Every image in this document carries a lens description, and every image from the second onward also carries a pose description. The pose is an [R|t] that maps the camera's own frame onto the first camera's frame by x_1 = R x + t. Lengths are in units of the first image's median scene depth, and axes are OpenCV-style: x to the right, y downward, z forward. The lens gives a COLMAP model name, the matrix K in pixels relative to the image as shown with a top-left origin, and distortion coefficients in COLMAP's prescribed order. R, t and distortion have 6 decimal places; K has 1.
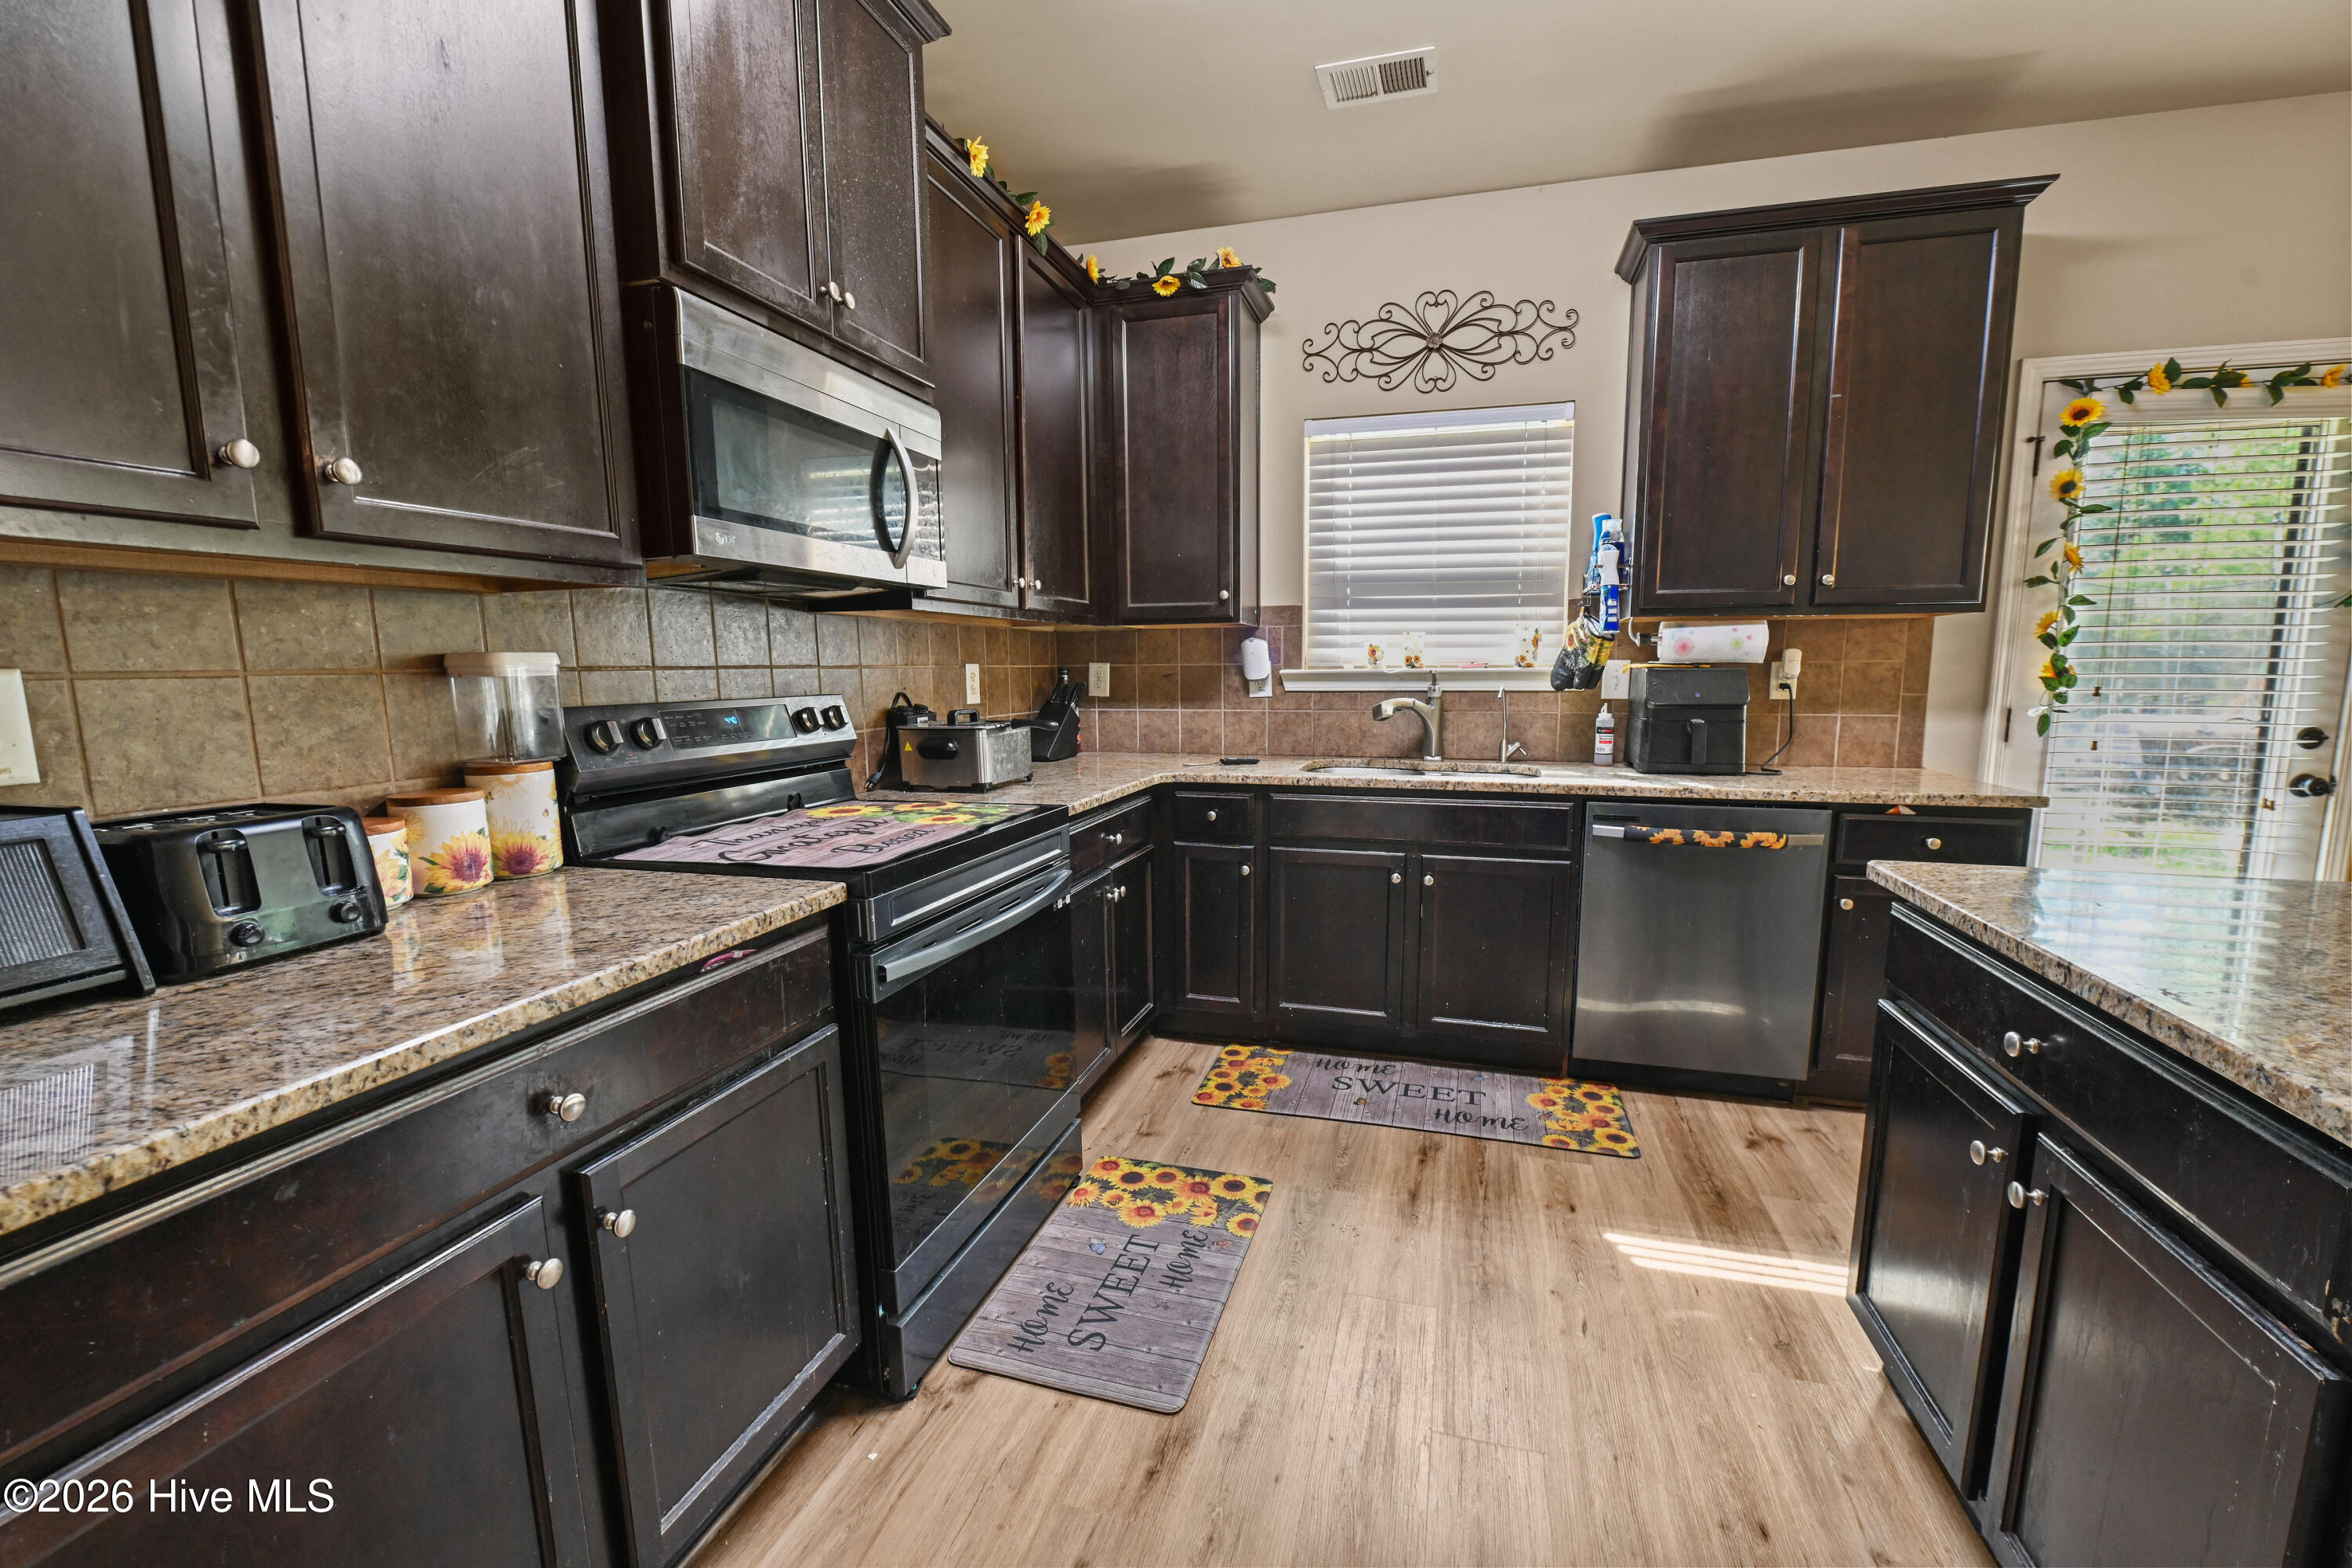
lens RADIAL K [[951.9, 0, 1195.9], [0, 951.9, 795.2], [0, 0, 1]] dist [-0.002575, -0.004212]
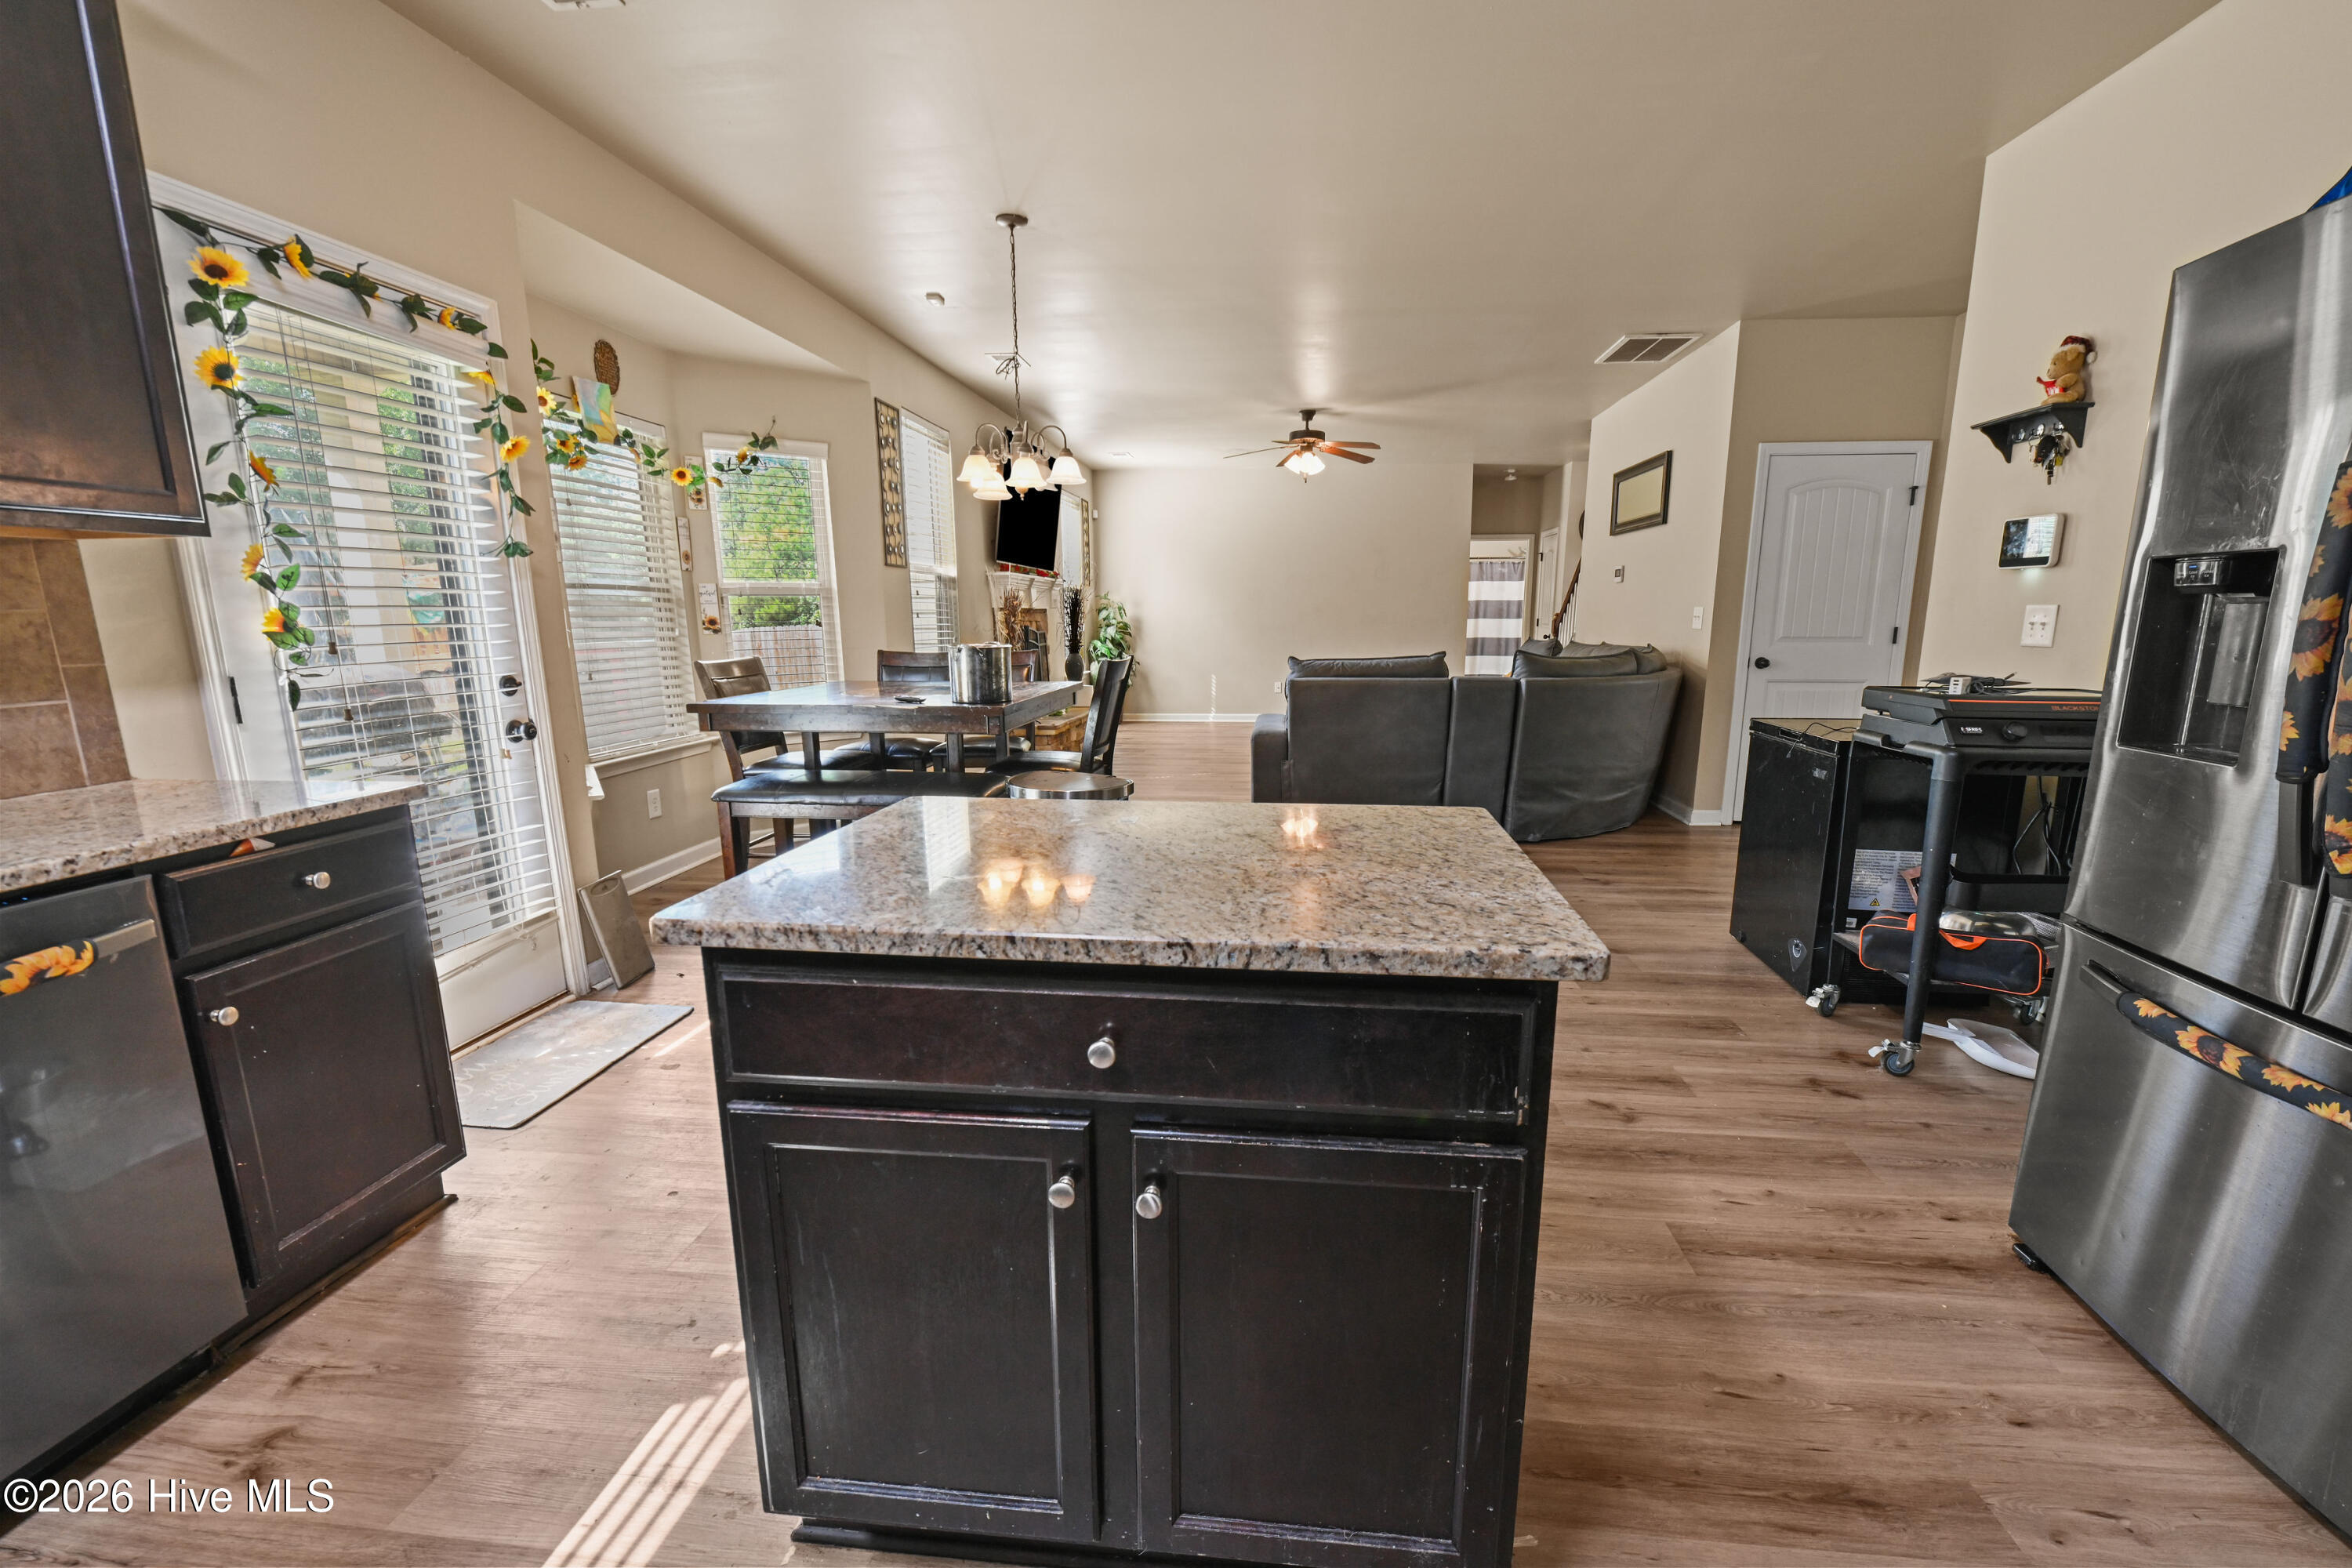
lens RADIAL K [[967.4, 0, 1203.1], [0, 967.4, 794.8], [0, 0, 1]] dist [-0.007014, -0.000120]
pose [[-0.165166, -0.182379, 0.969256, 0.015551], [0.138153, 0.968786, 0.205833, -0.054320], [-0.976542, 0.167902, -0.134814, 0.402036]]
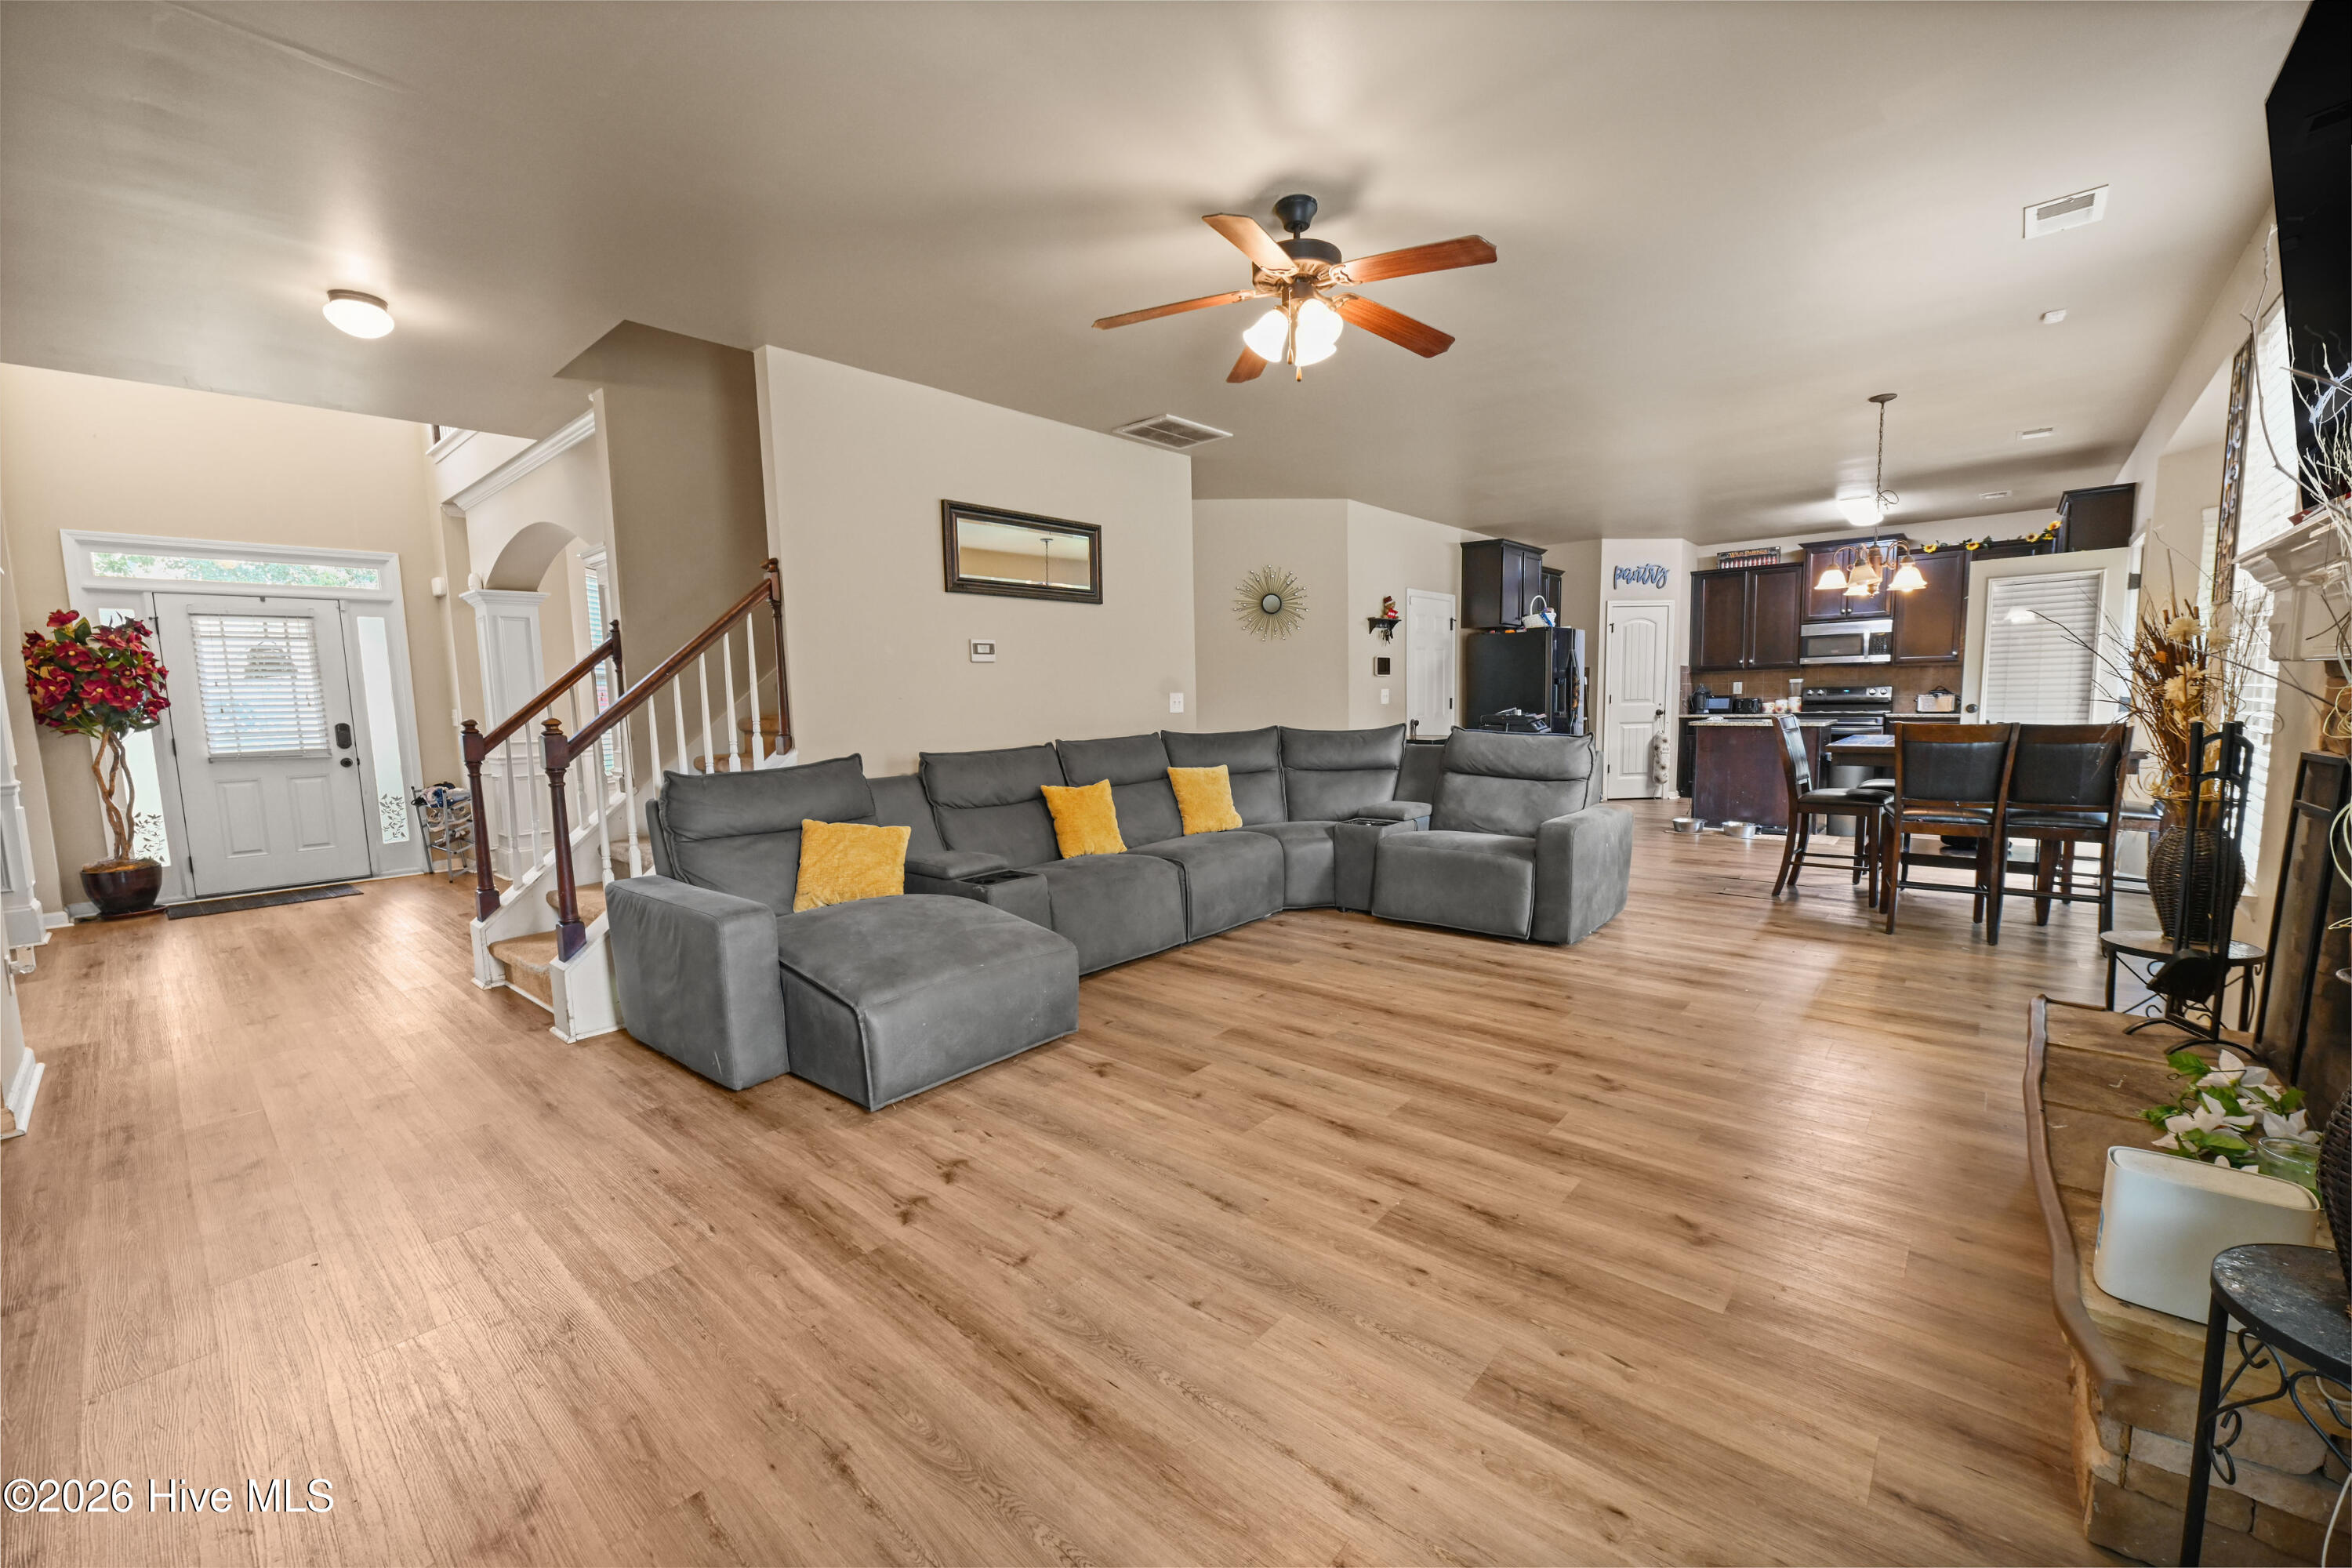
lens RADIAL K [[926.0, 0, 1200.4], [0, 926.0, 797.7], [0, 0, 1]] dist [-0.009594, 0.000563]
pose [[-0.421350, 0.113961, -0.899710, 3.741573], [-0.099265, 0.980317, 0.170659, -0.012883], [0.901449, 0.161216, -0.401744, -0.014896]]
